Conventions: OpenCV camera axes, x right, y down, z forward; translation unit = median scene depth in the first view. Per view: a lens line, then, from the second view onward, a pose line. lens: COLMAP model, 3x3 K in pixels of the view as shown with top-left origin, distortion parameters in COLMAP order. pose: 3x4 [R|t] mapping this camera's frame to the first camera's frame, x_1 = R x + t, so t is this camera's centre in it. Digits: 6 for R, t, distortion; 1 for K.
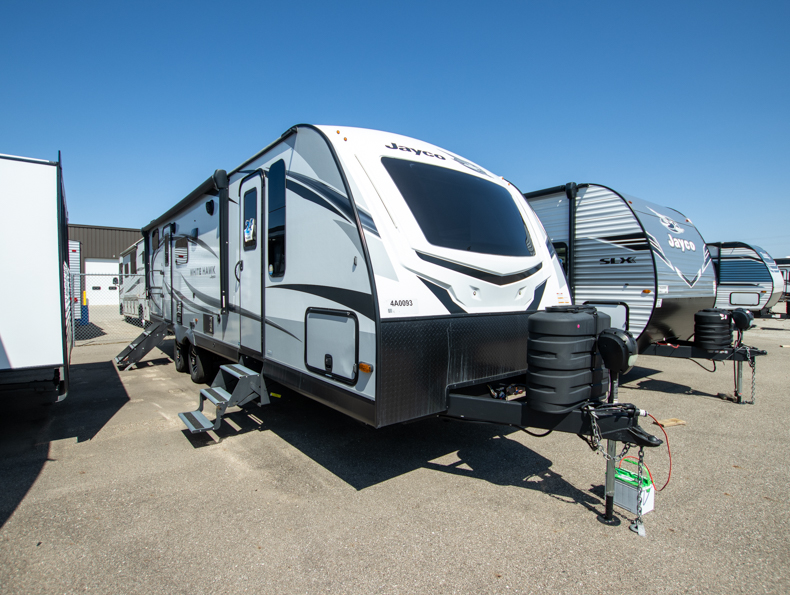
lens RADIAL K [[411.9, 0, 396.5], [0, 411.9, 298.6], [0, 0, 1]] dist [-0.032549, 0.002389]
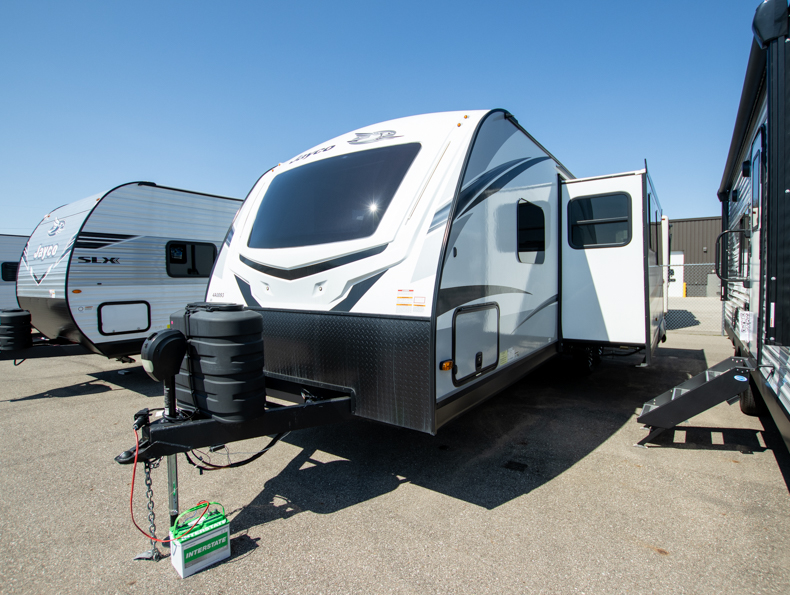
lens RADIAL K [[411.5, 0, 393.6], [0, 411.5, 280.8], [0, 0, 1]] dist [-0.054833, 0.000434]
pose [[0.269533, -0.001630, -0.962990, 1.196652], [-0.007145, 0.999968, -0.003692, -0.029157], [0.962965, 0.007876, 0.269512, 0.966178]]
